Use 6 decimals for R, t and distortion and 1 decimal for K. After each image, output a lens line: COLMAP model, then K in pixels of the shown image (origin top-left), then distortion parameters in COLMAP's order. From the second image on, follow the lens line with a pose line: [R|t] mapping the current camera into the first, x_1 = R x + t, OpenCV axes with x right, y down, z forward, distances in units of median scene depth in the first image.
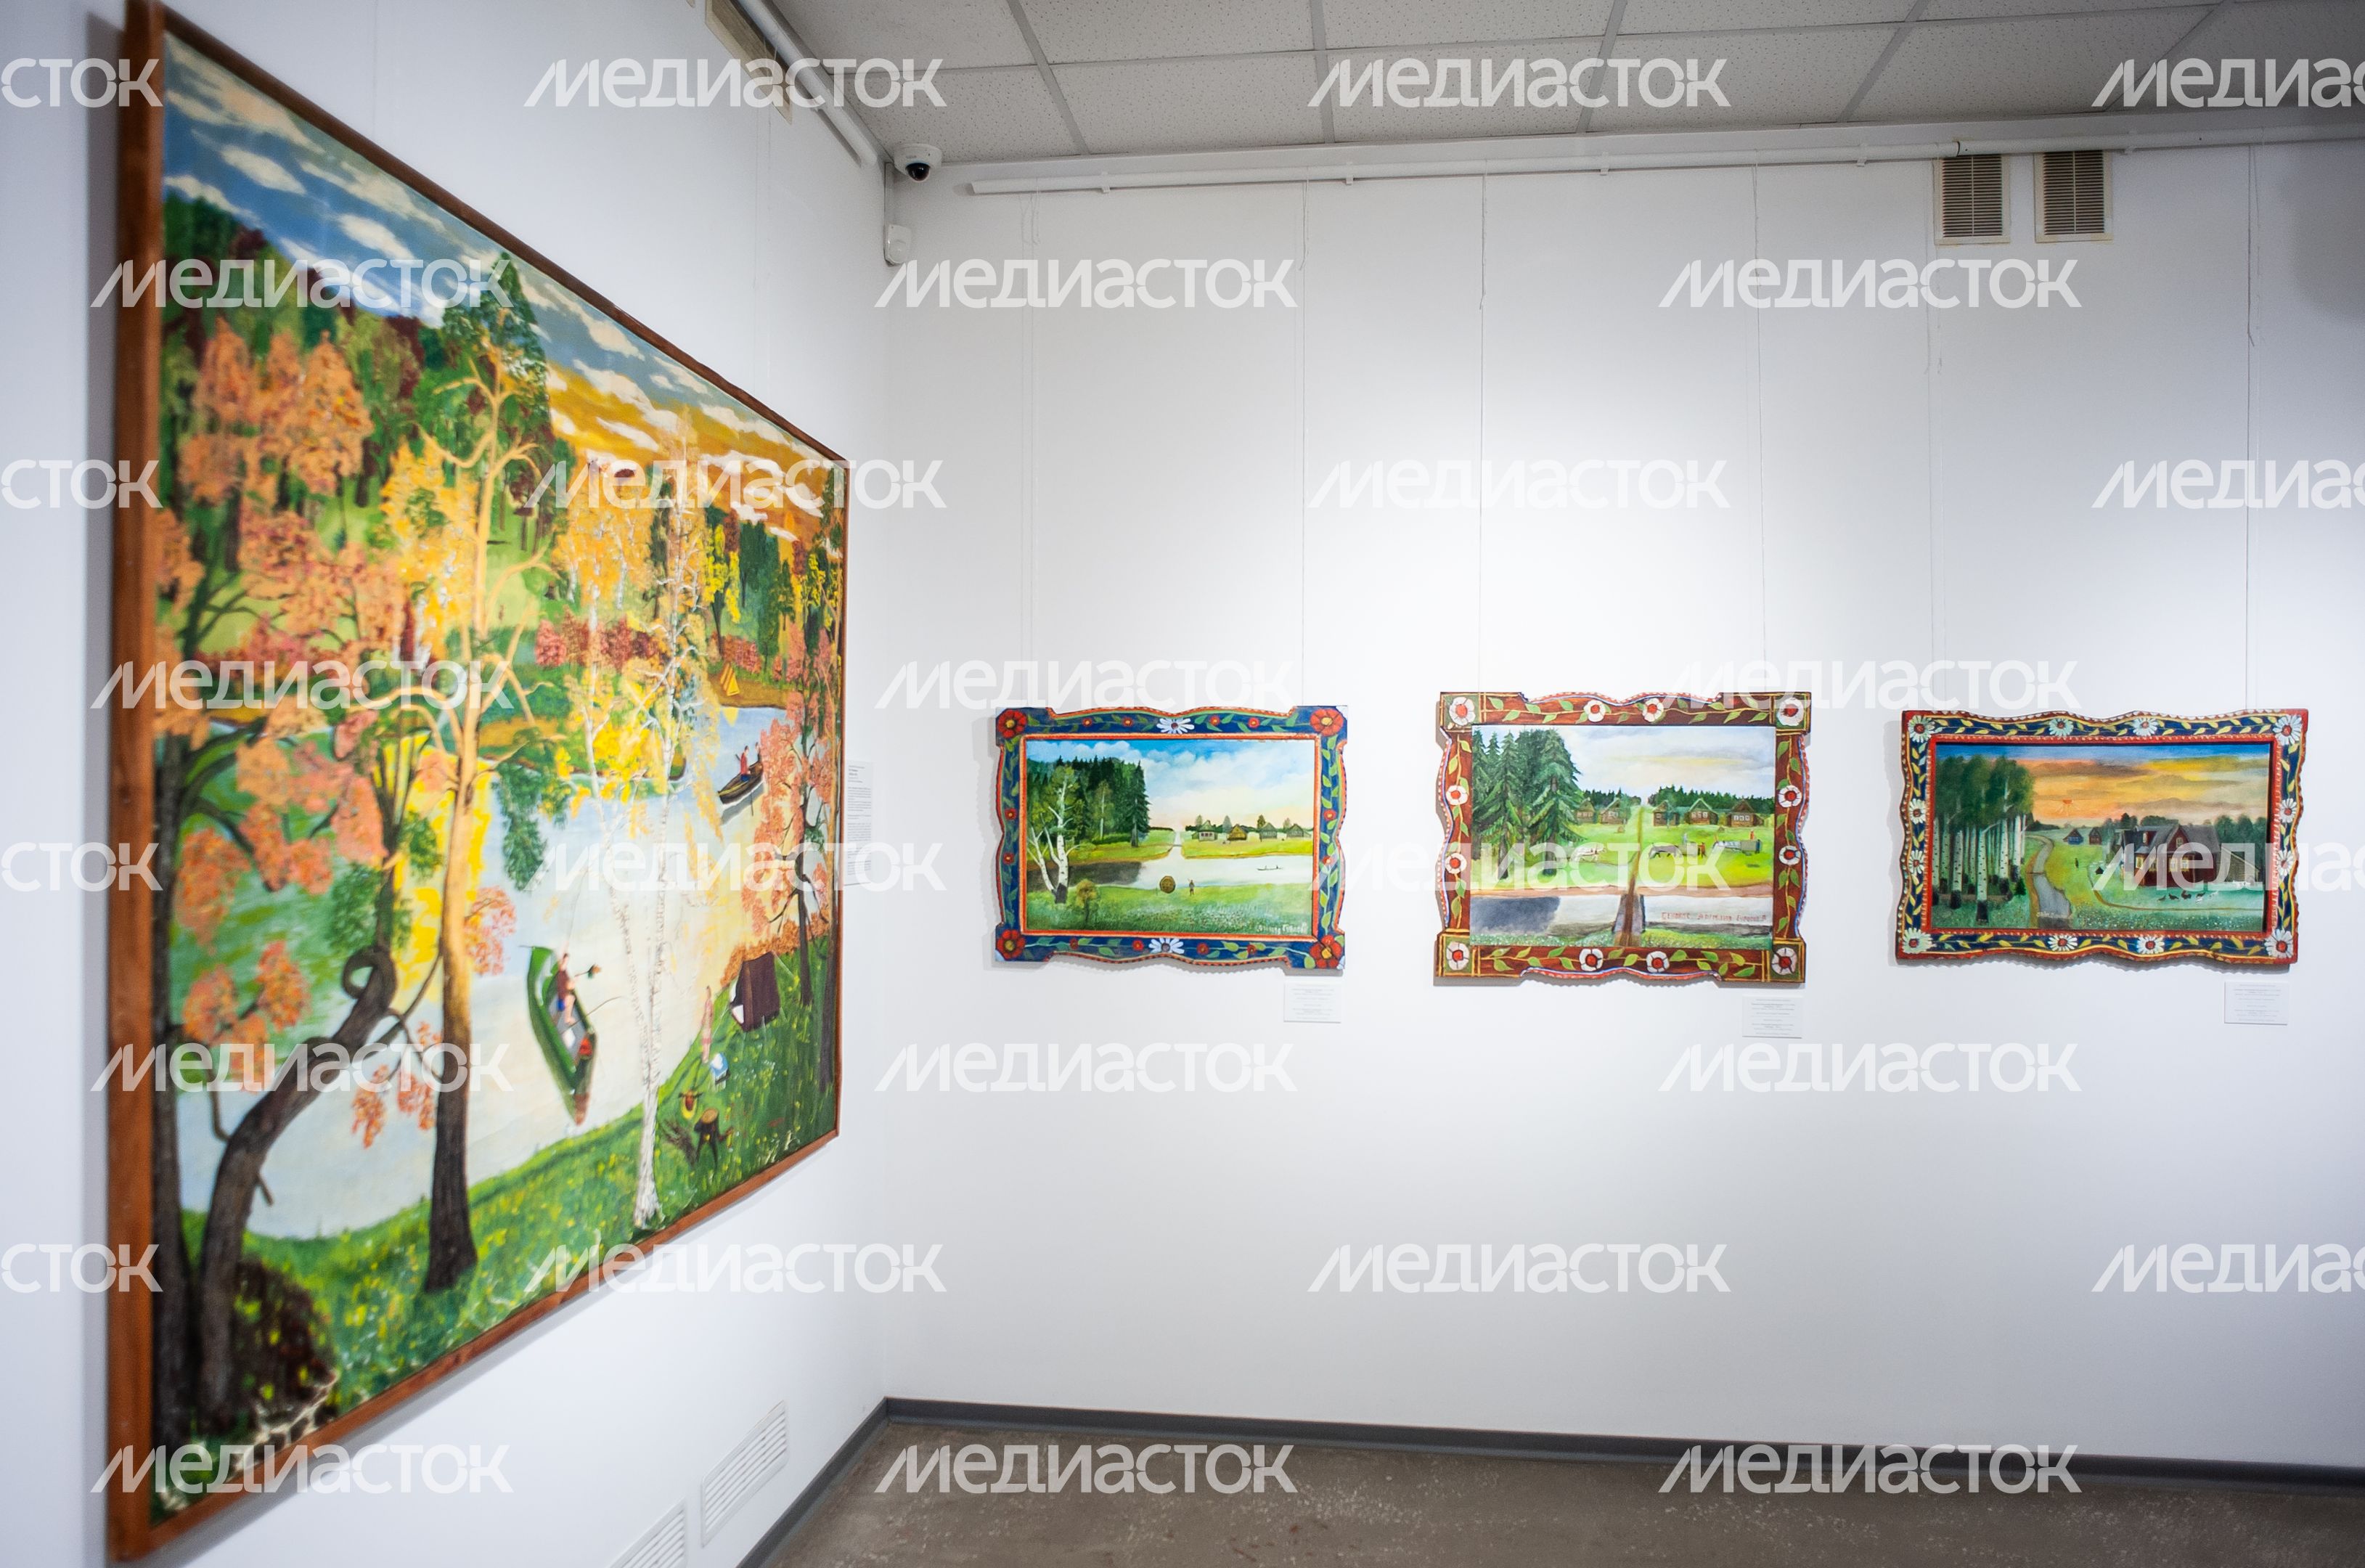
lens RADIAL K [[1711.2, 0, 1191.3], [0, 1711.2, 807.1], [0, 0, 1]] dist [-0.076368, 0.073524]
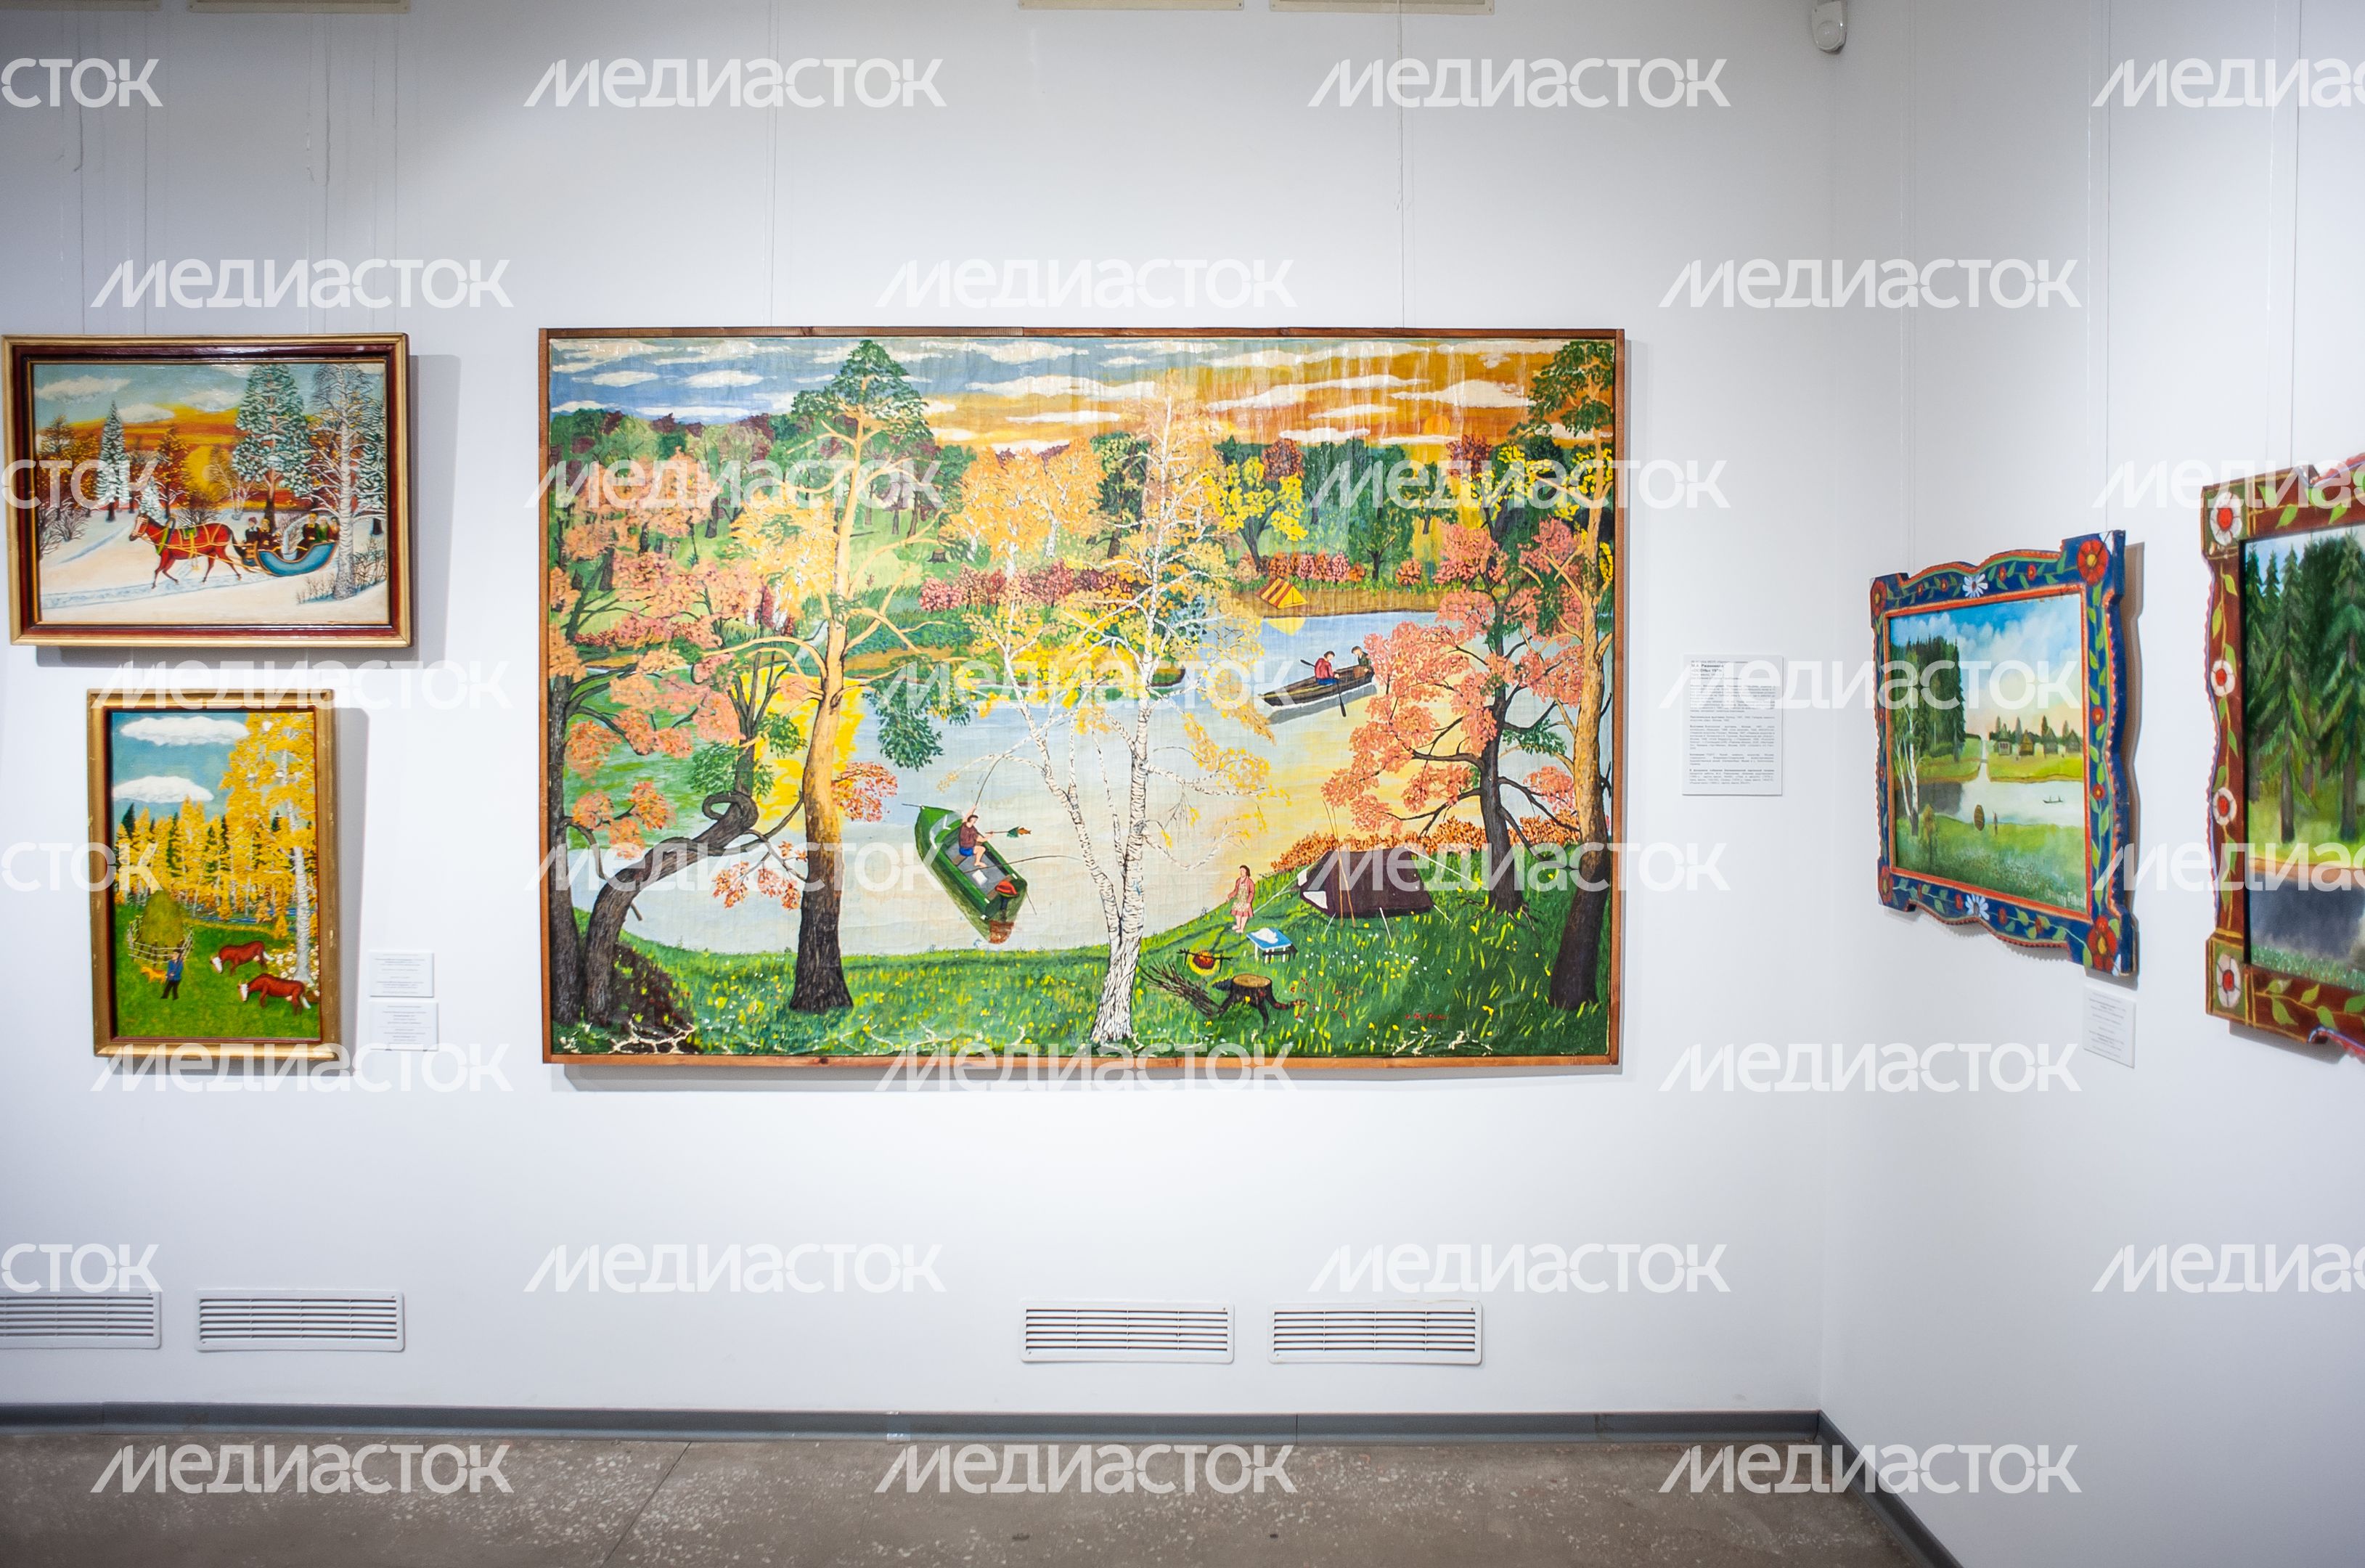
lens RADIAL K [[1685.9, 0, 1182.9], [0, 1685.9, 731.9], [0, 0, 1]] dist [-0.110932, 0.086800]
pose [[0.120257, 0.007483, -0.992715, 0.652046], [0.002700, 0.999965, 0.007865, 0.005104], [0.992739, -0.003626, 0.120233, 0.649054]]
